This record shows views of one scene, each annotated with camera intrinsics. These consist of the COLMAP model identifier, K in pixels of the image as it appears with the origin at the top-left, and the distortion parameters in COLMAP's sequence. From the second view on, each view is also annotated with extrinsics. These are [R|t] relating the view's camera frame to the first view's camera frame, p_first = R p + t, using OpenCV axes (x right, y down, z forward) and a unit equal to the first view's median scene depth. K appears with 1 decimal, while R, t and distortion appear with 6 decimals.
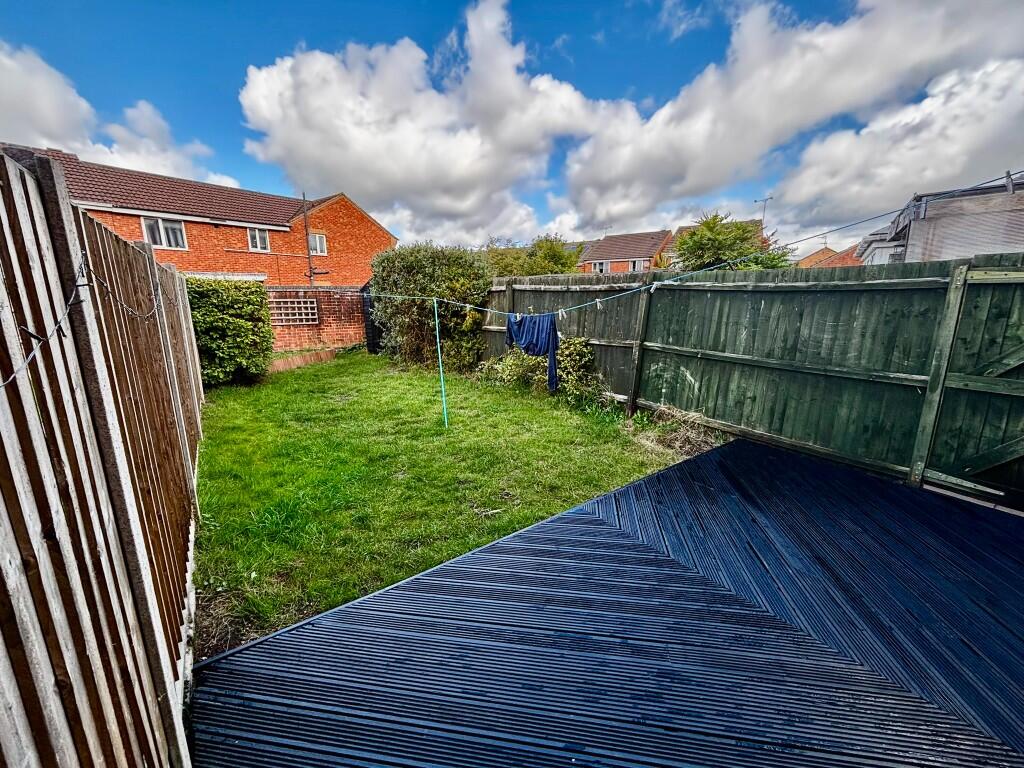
lens RADIAL K [[413.2, 0, 508.6], [0, 413.2, 383.5], [0, 0, 1]] dist [-0.007614, 0.000299]
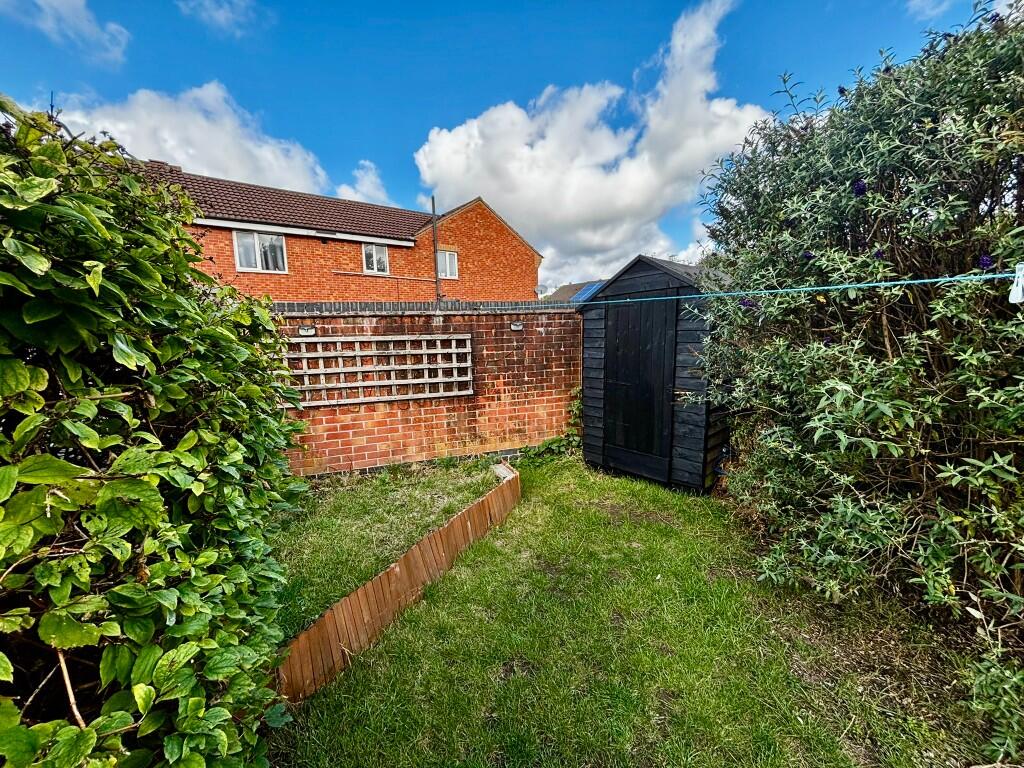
lens RADIAL K [[413.2, 0, 512.8], [0, 413.2, 389.7], [0, 0, 1]] dist [-0.007614, 0.000299]
pose [[0.971720, 0.013252, -0.235762, -0.330655], [-0.029447, 0.997431, -0.065307, -0.125583], [0.234291, 0.070402, 0.969614, 0.622676]]
